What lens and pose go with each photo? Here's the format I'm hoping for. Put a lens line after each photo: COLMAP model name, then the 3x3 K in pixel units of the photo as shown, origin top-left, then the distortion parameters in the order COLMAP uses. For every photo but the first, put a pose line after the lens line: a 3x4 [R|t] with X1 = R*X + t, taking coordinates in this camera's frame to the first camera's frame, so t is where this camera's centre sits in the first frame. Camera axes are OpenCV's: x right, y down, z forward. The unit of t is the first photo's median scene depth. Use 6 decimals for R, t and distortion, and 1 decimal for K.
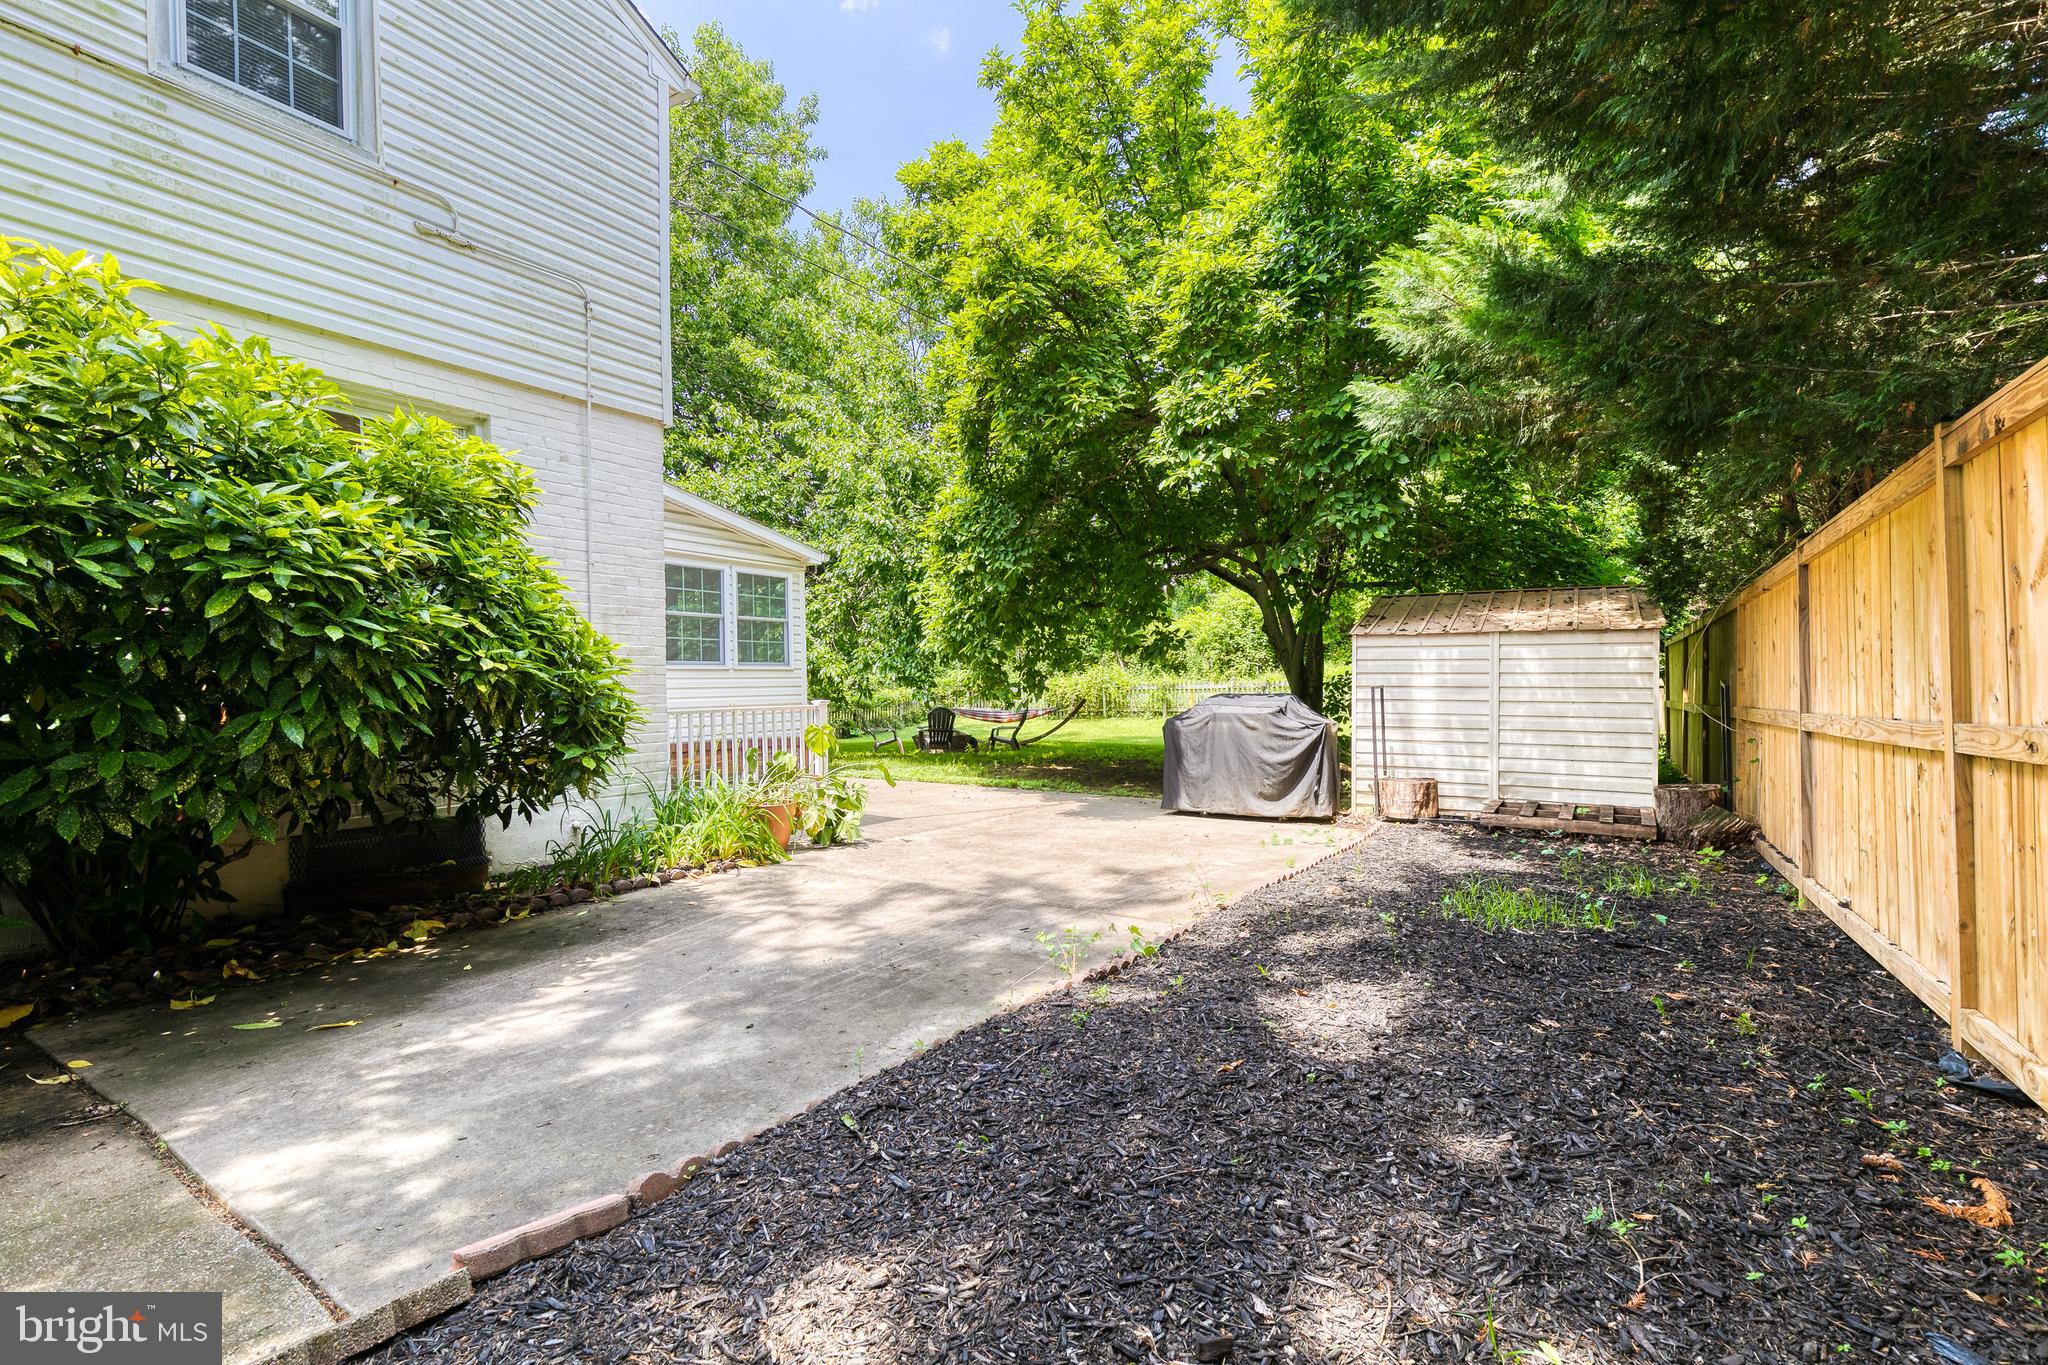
lens RADIAL K [[928.3, 0, 1020.4], [0, 928.3, 678.3], [0, 0, 1]] dist [0.010457, -0.002751]
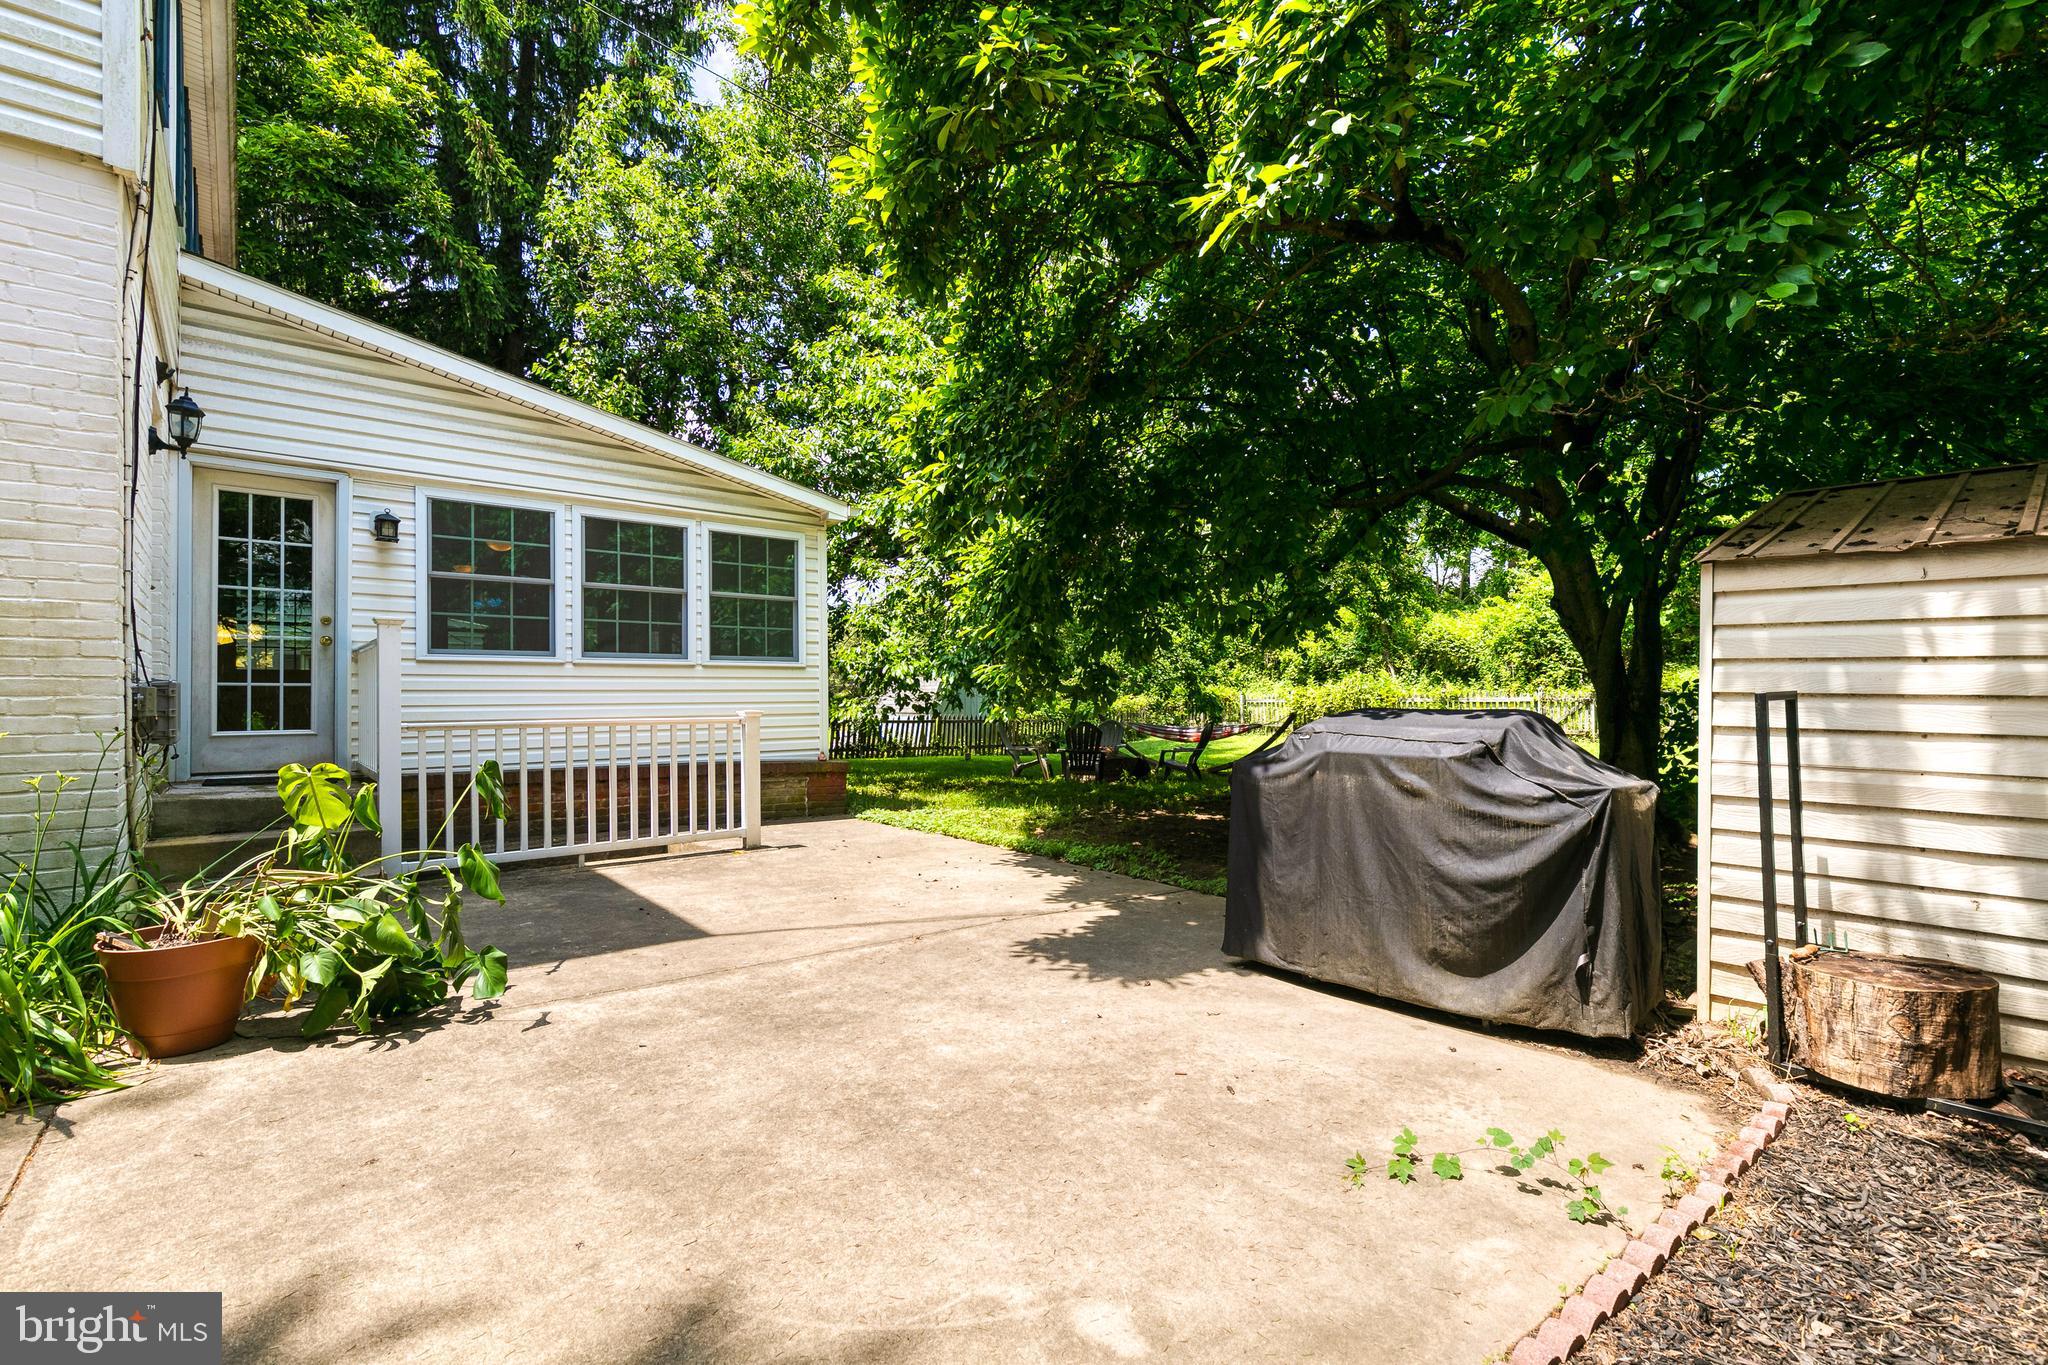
lens RADIAL K [[928.3, 0, 1026.9], [0, 928.3, 687.1], [0, 0, 1]] dist [0.010457, -0.002751]
pose [[0.953289, 0.004141, -0.302031, 0.206697], [-0.004706, 0.999988, -0.001145, 0.007627], [0.302023, 0.002513, 0.953297, 0.542839]]
